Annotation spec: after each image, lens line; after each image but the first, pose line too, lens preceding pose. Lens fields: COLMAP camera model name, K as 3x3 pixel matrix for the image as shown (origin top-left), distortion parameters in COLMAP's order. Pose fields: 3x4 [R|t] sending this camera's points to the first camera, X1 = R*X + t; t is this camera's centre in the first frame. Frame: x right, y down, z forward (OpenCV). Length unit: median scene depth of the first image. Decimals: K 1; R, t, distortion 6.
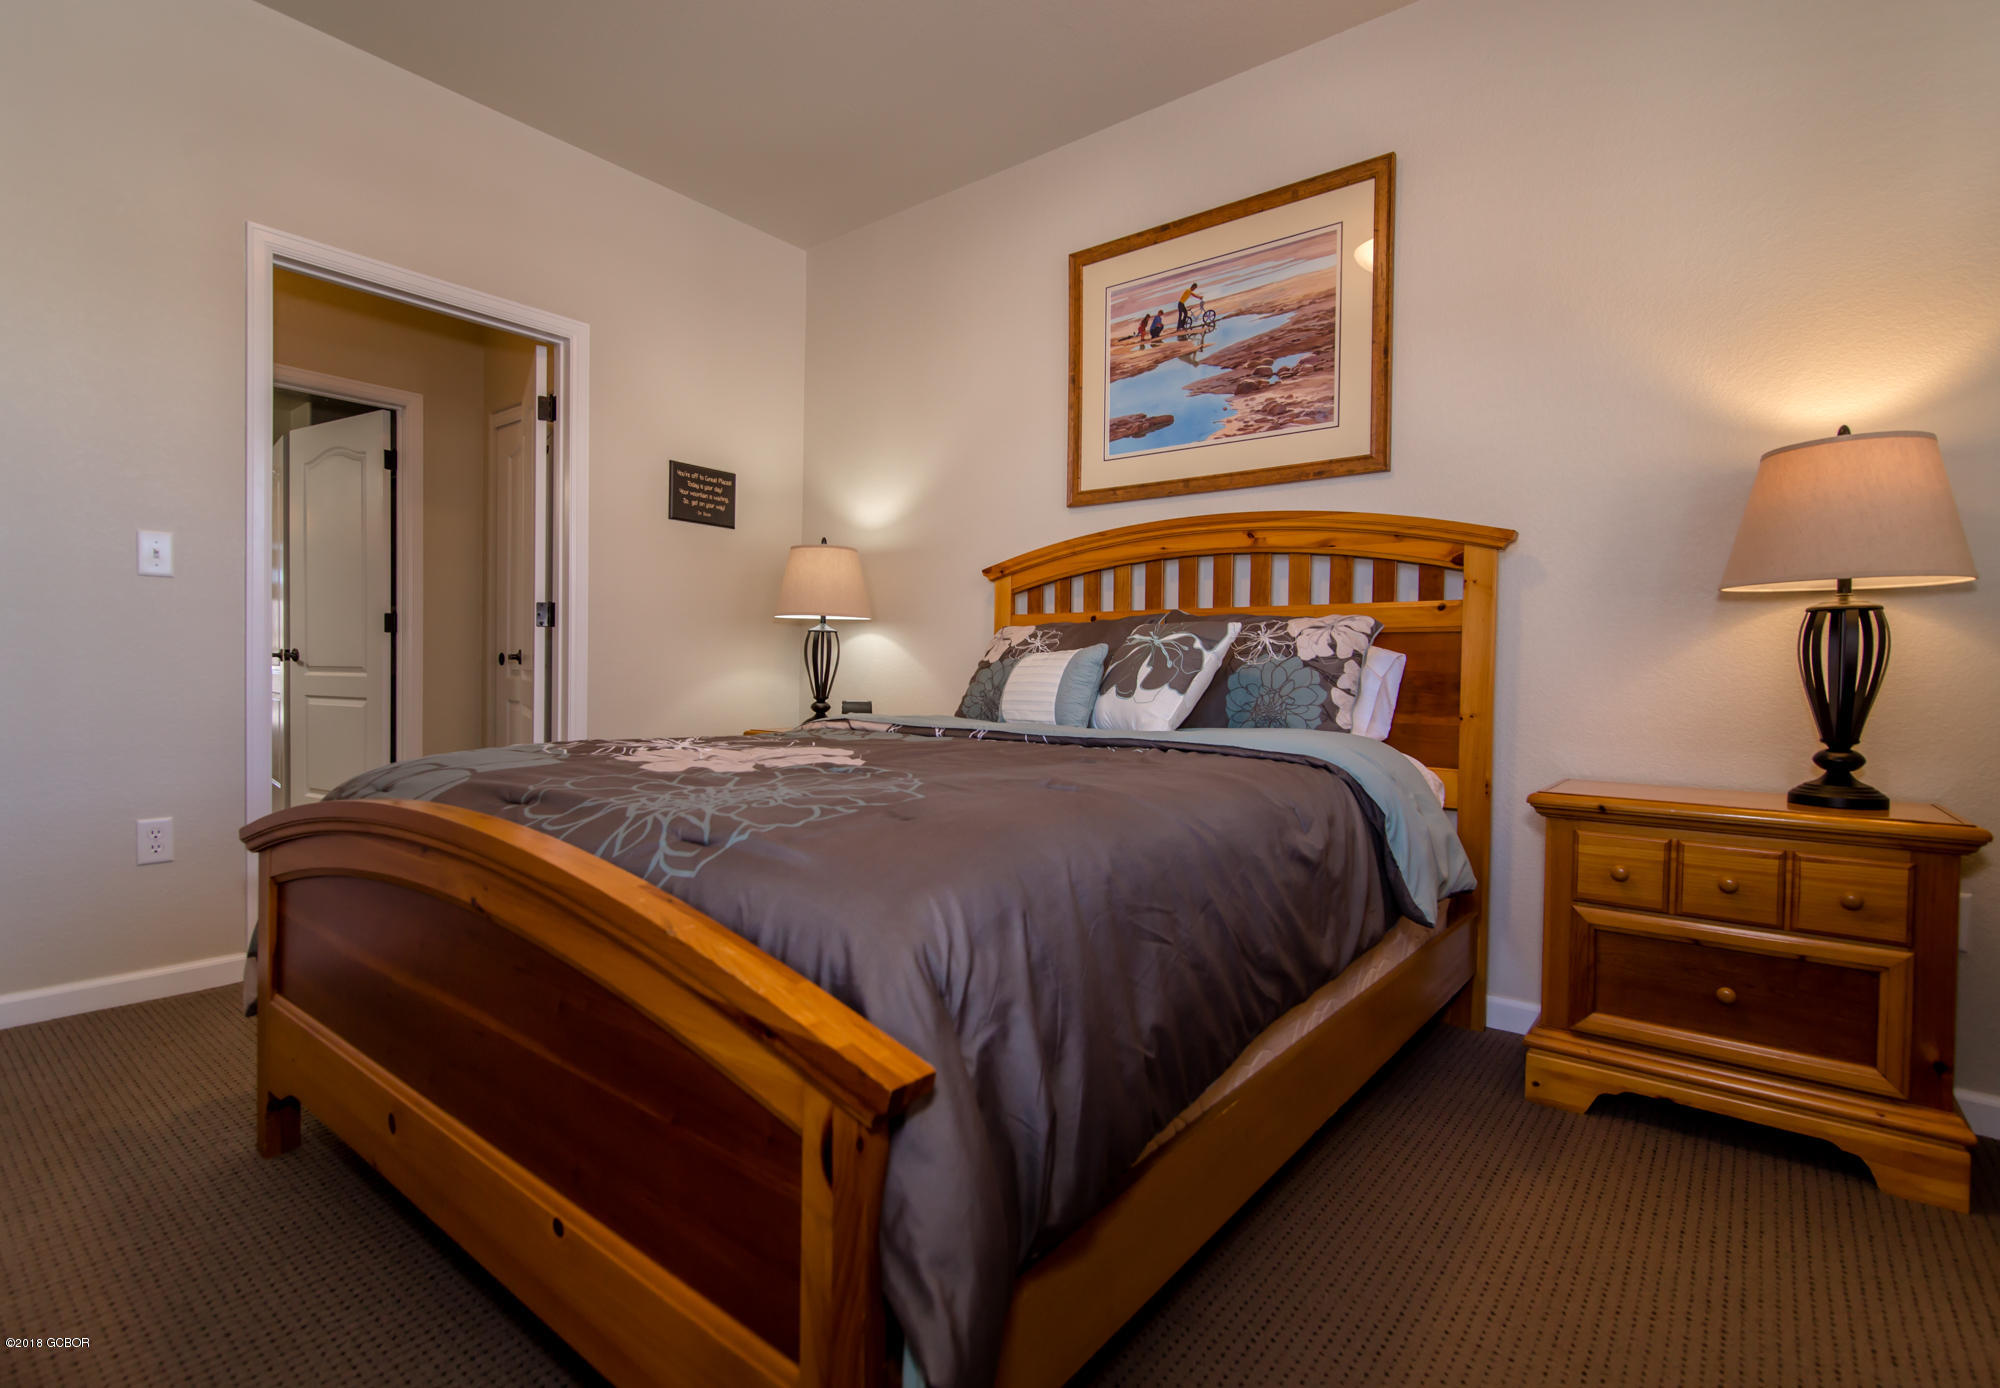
lens RADIAL K [[964.9, 0, 1000.0], [0, 964.9, 694.0], [0, 0, 1]] dist [-0.001766, -0.000679]
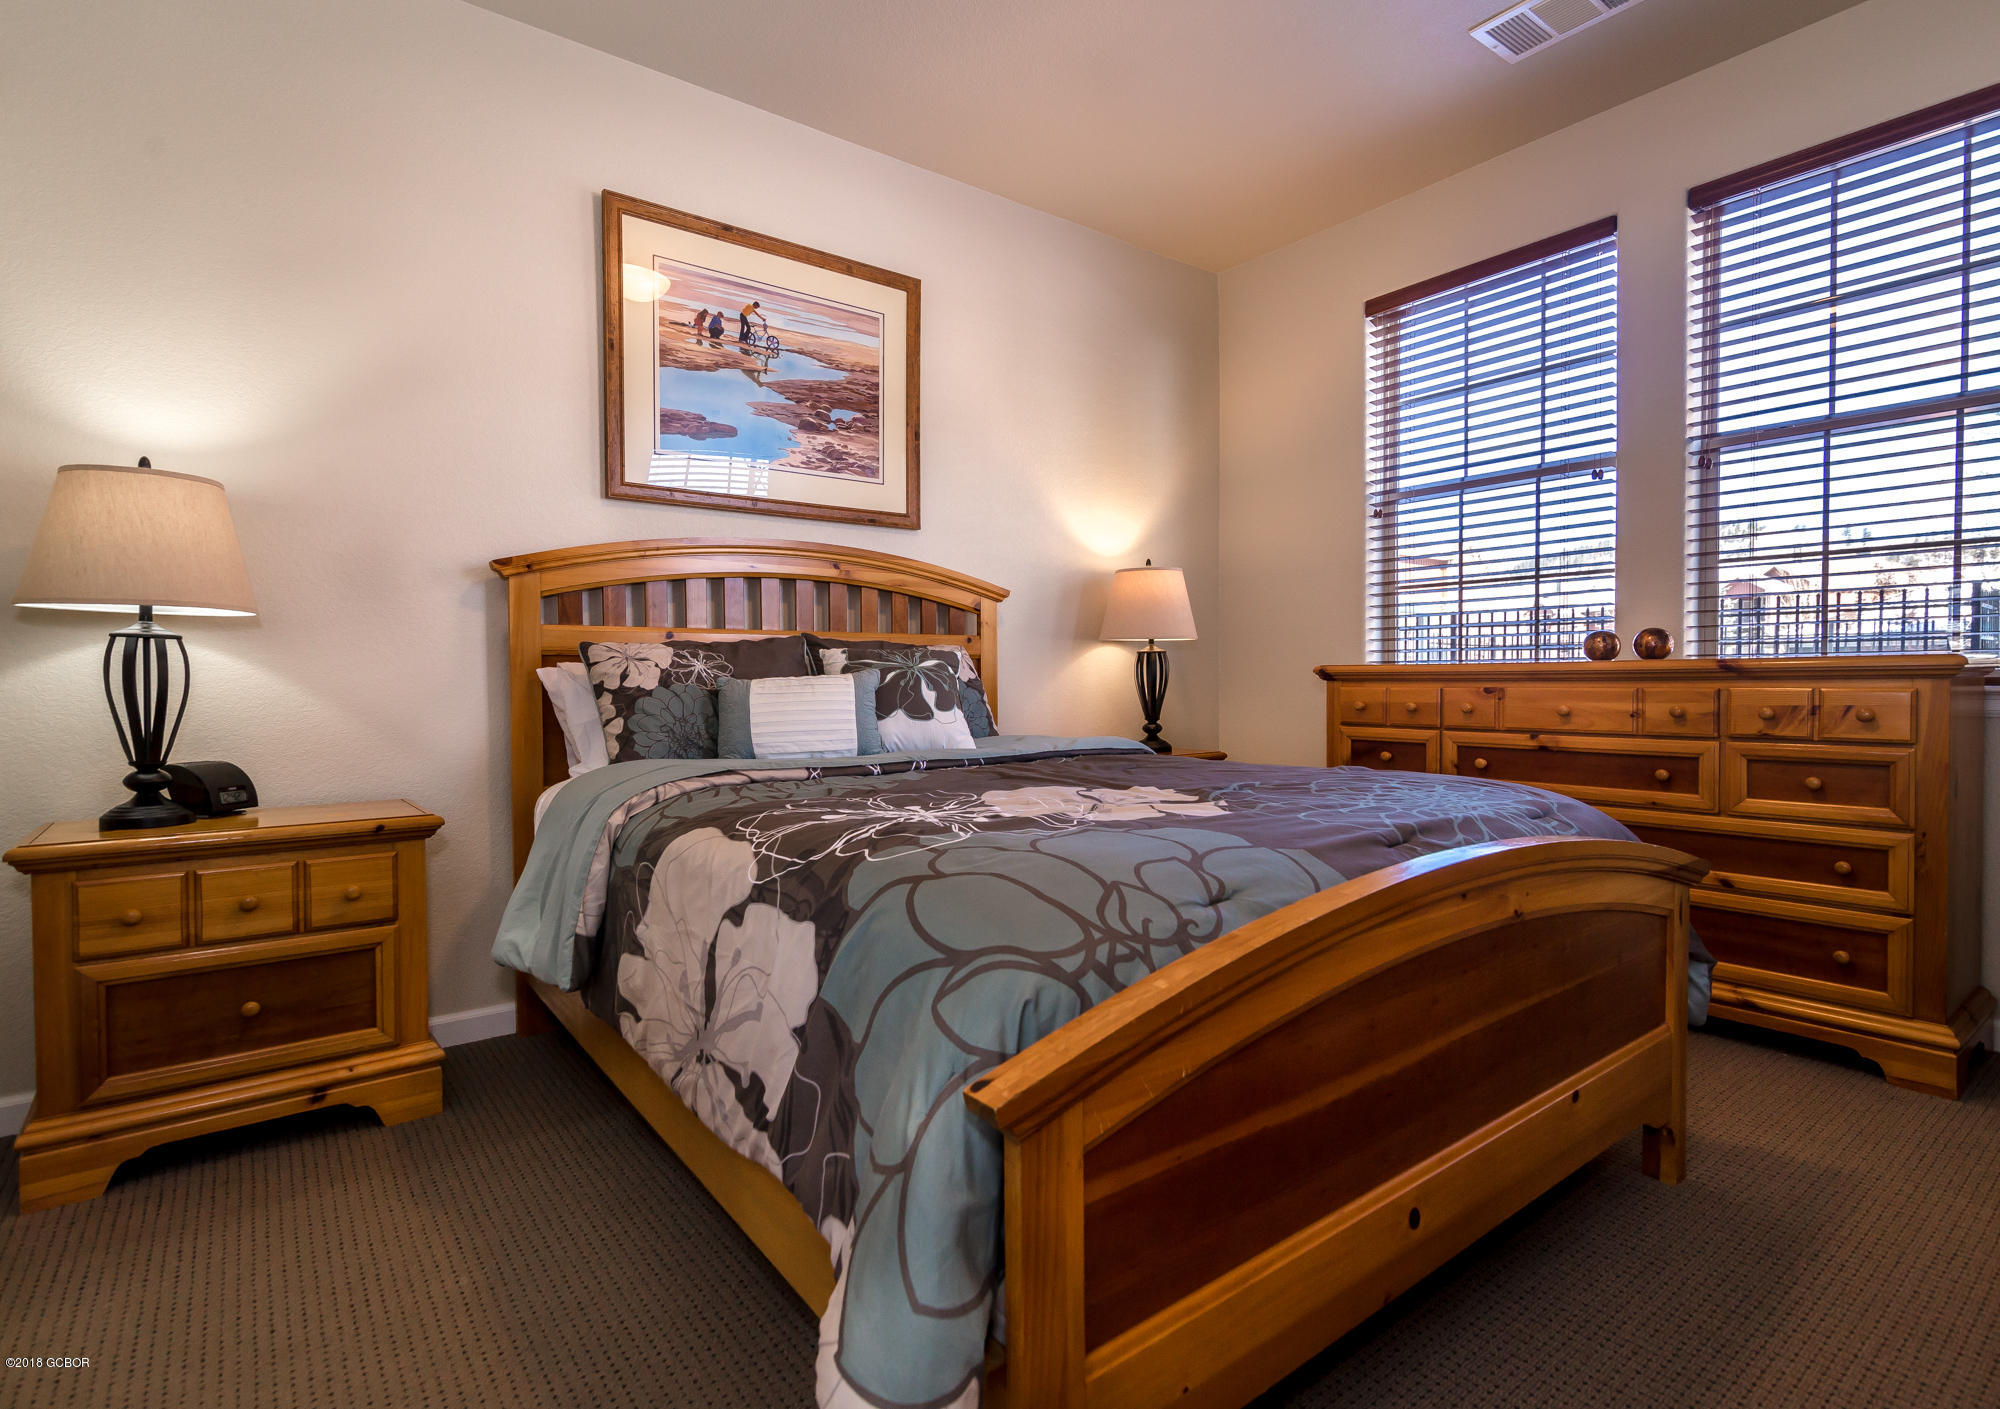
lens RADIAL K [[978.9, 0, 1000.0], [0, 978.9, 704.5], [0, 0, 1]] dist [-0.002904, -0.001302]
pose [[0.234359, -0.041258, 0.971274, -0.754328], [0.032473, 0.998874, 0.034595, -0.039655], [-0.971608, 0.023433, 0.235435, 0.544228]]
